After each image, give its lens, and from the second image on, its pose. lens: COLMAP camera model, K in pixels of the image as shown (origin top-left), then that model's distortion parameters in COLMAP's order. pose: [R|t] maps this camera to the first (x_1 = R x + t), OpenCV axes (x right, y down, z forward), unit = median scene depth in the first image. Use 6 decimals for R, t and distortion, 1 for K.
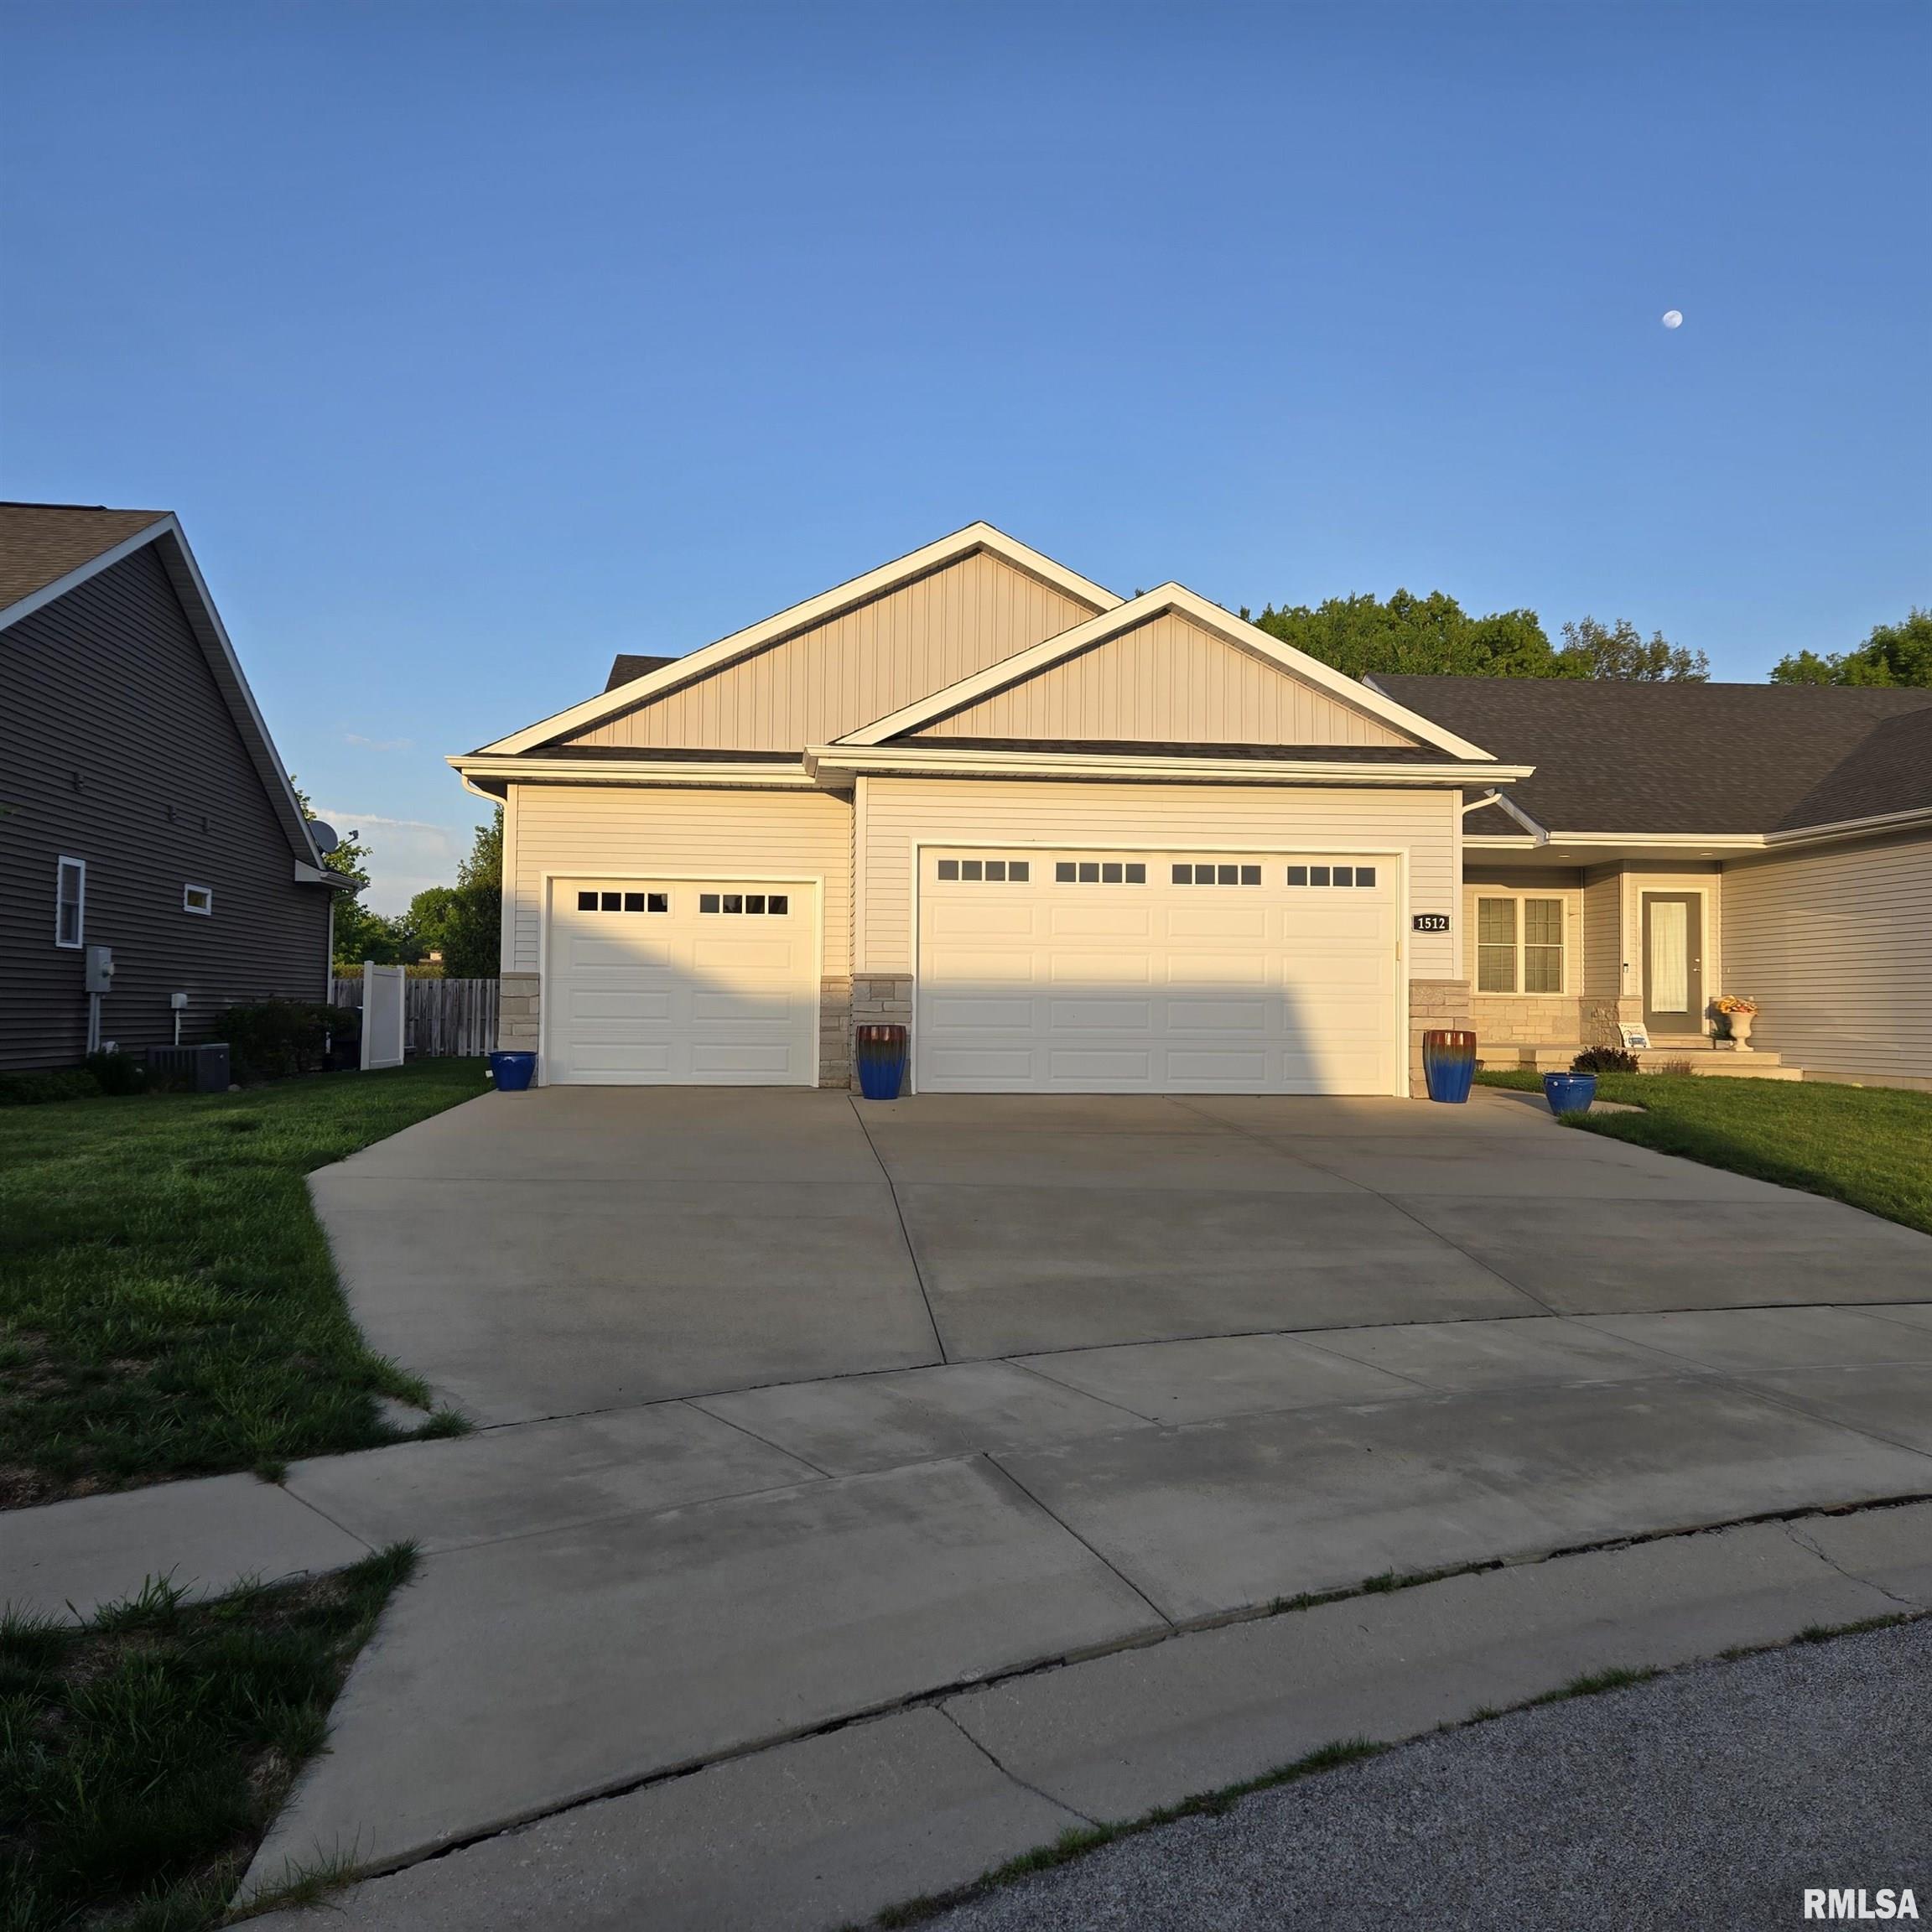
lens RADIAL K [[1737.0, 0, 954.2], [0, 1737.0, 954.3], [0, 0, 1]] dist [0.088138, -0.071163]
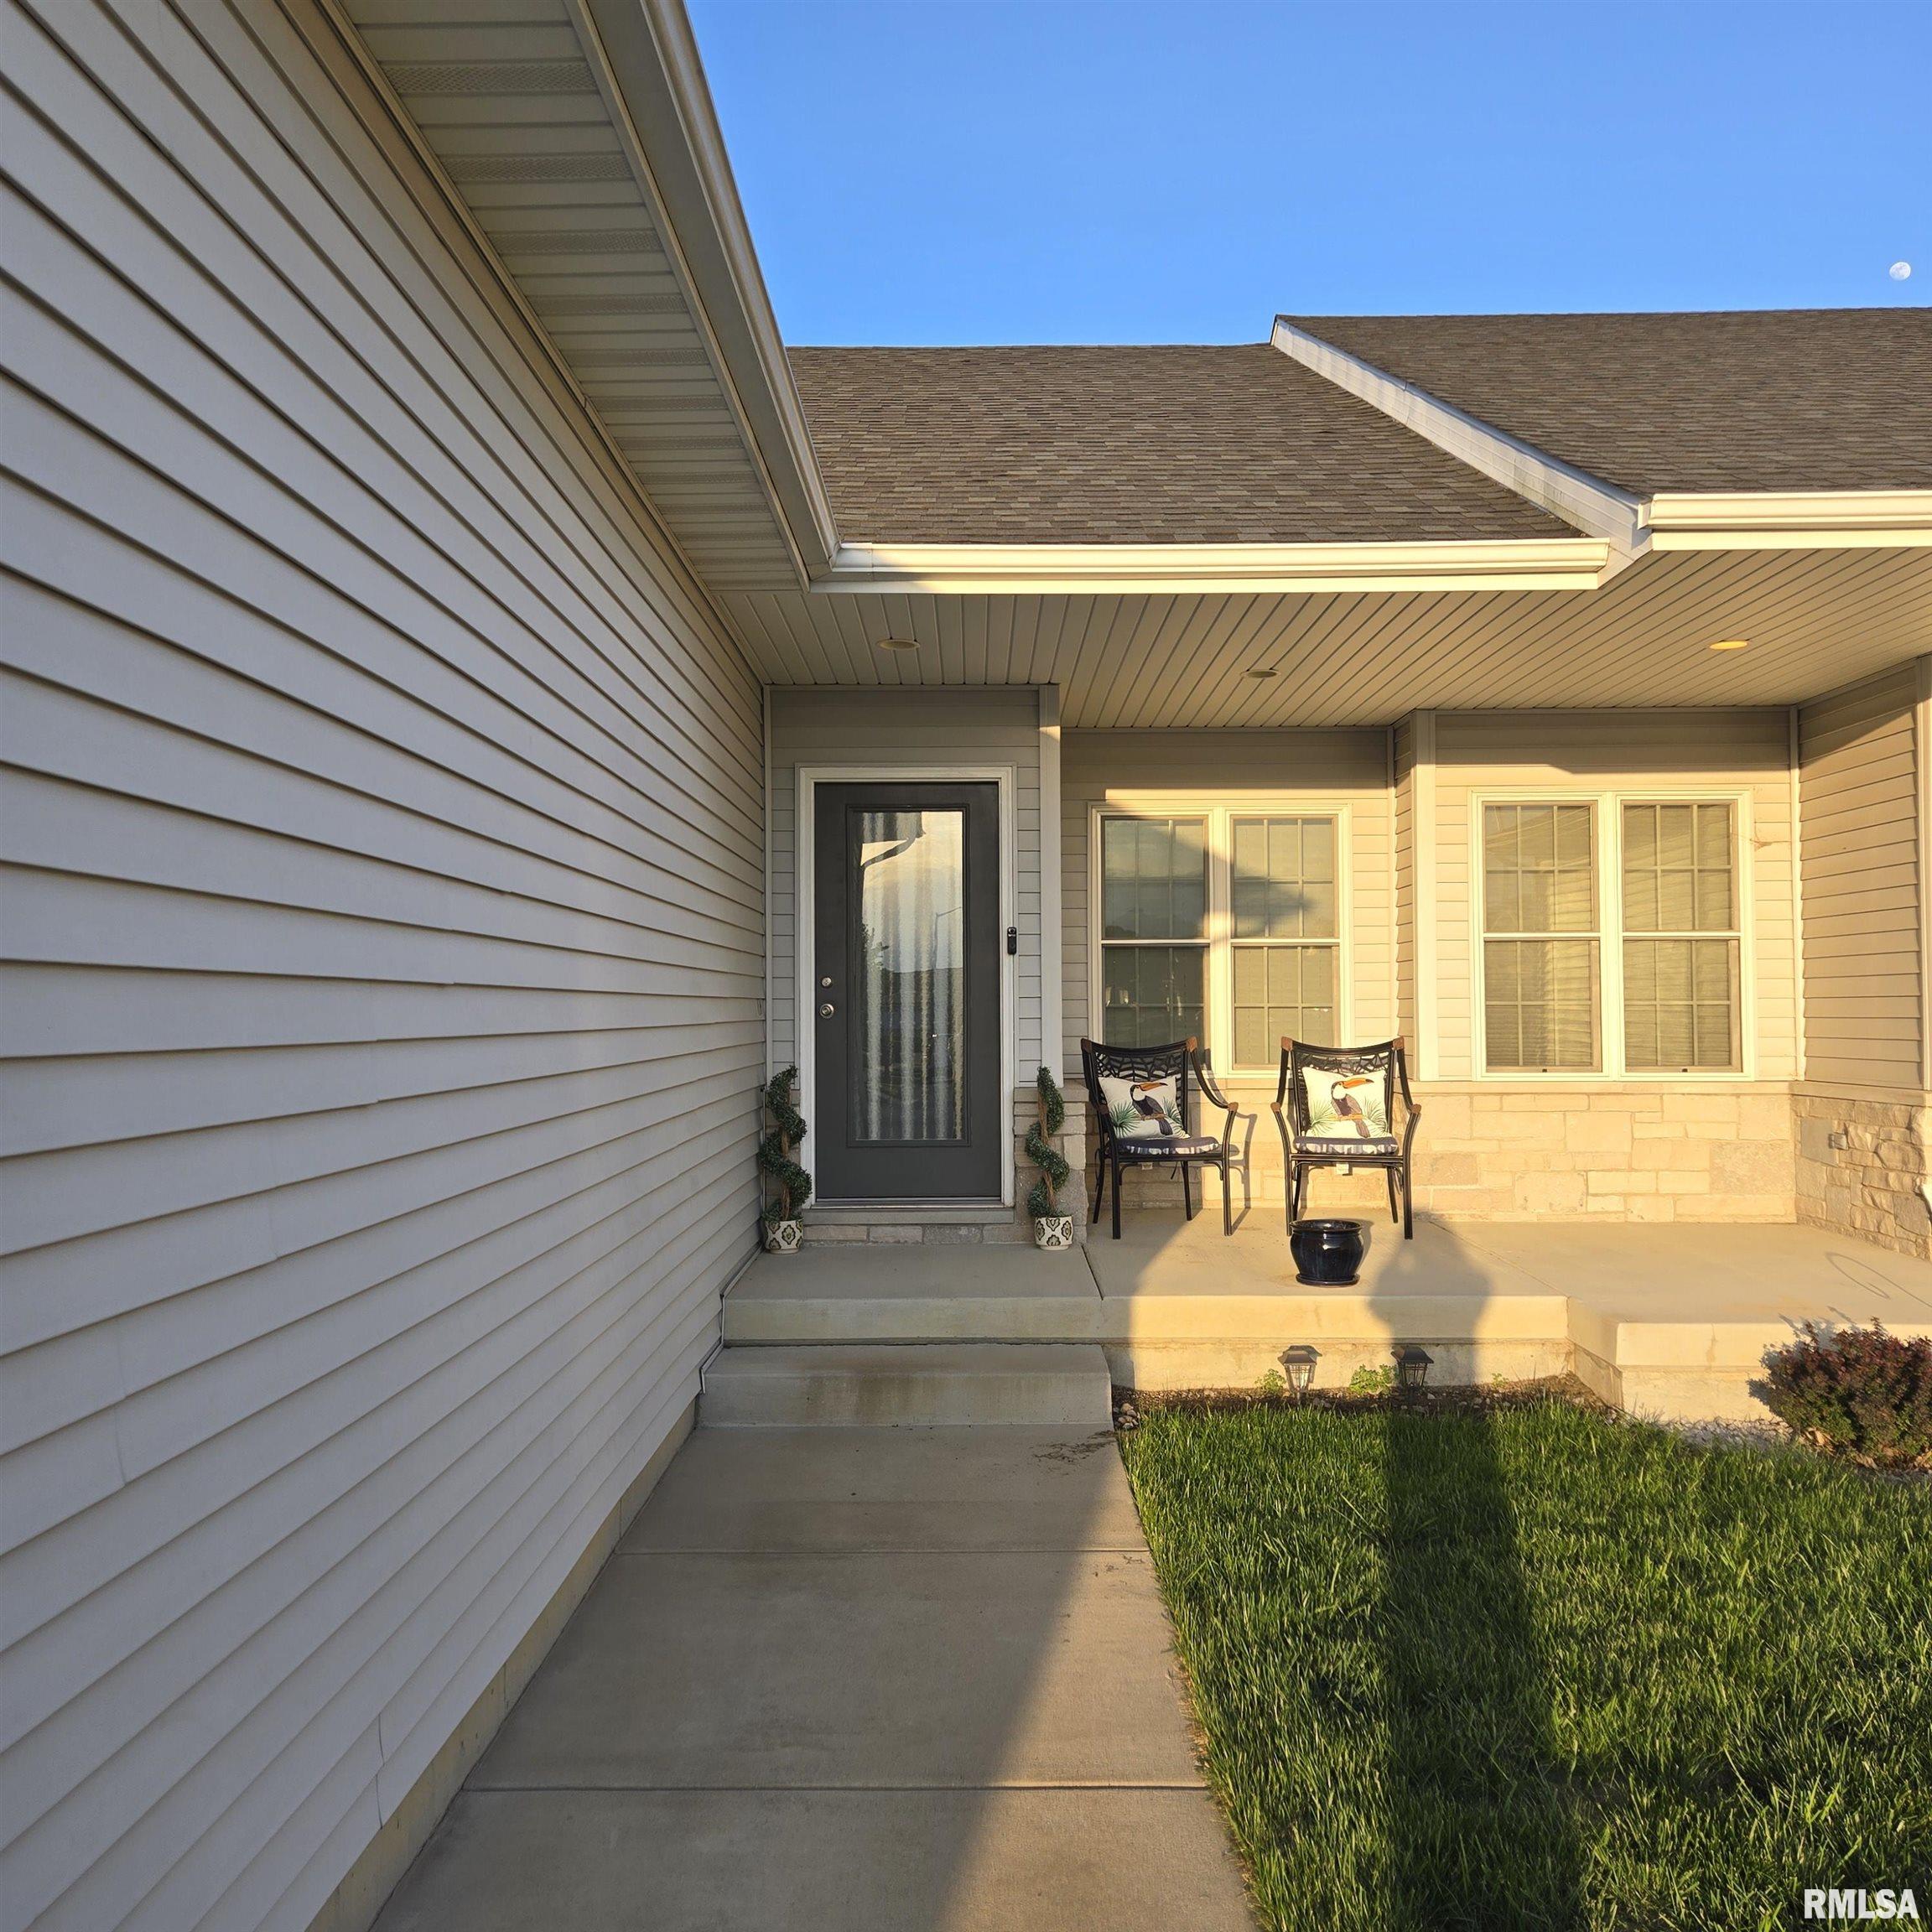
lens RADIAL K [[1737.0, 0, 959.6], [0, 1737.0, 955.1], [0, 0, 1]] dist [0.088138, -0.071163]
pose [[0.993814, -0.018818, -0.109450, 0.412916], [0.020412, 0.999701, 0.013468, -0.015306], [0.109164, -0.015619, 0.993901, 1.134071]]
